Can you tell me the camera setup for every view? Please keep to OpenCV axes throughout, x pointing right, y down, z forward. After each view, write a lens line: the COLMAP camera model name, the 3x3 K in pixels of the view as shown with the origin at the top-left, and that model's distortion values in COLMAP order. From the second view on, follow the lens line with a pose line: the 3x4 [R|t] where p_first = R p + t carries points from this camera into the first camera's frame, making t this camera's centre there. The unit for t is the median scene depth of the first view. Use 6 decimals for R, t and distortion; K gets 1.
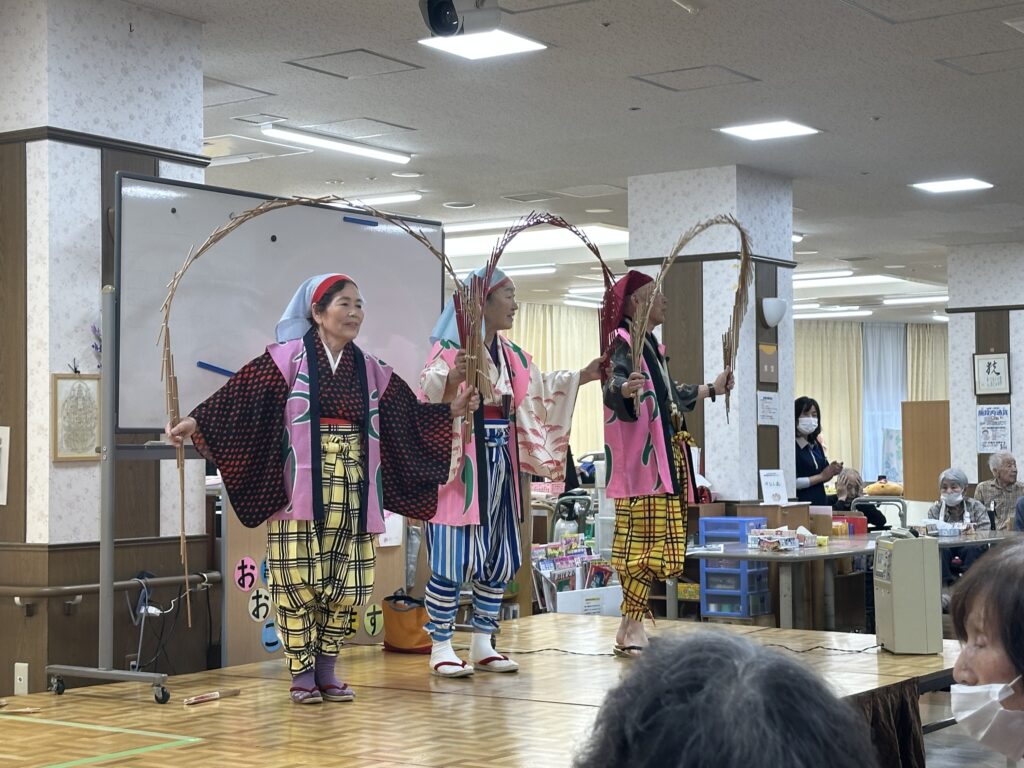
lens RADIAL K [[1837.5, 0, 528.7], [0, 1837.5, 371.5], [0, 0, 1]] dist [0.156289, 0.075980]
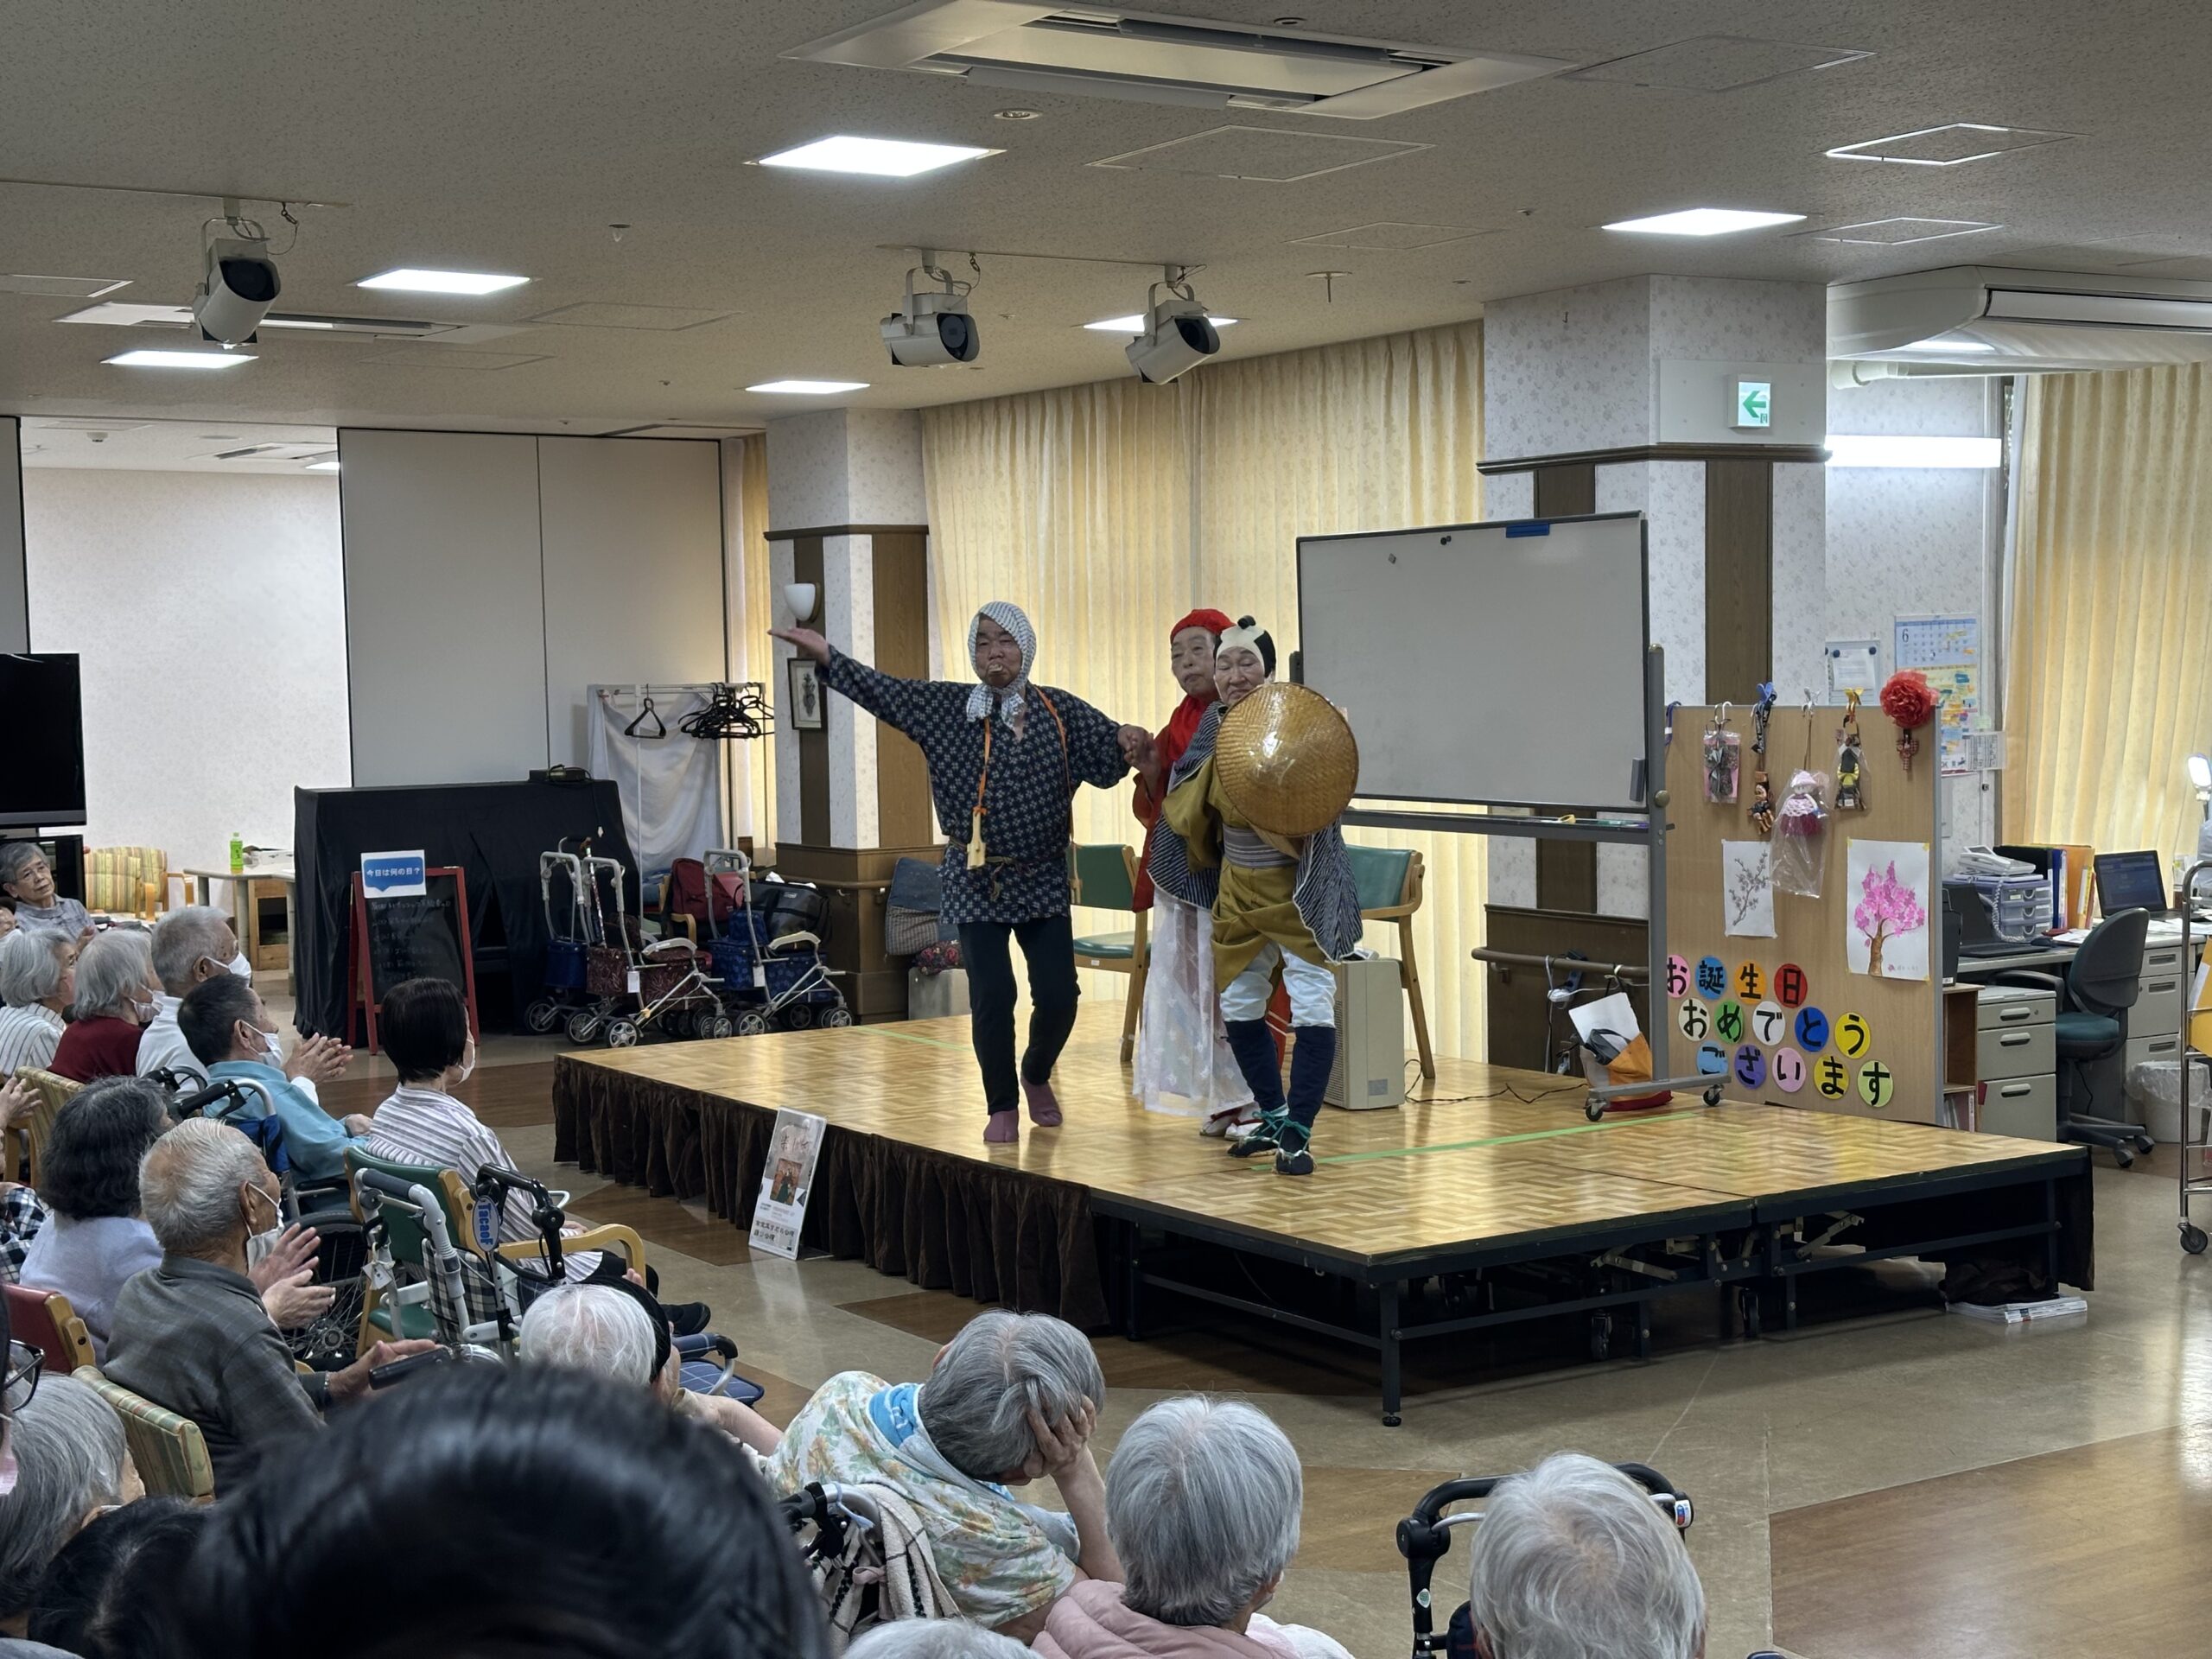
lens RADIAL K [[3114.6, 0, 1099.3], [0, 3114.6, 889.7], [0, 0, 1]] dist [0.132574, -0.123021]
pose [[-0.391827, 0.079133, -0.916629, 0.808445], [0.054993, 0.996527, 0.062523, -0.016181], [0.918394, -0.025910, -0.394818, 0.910975]]
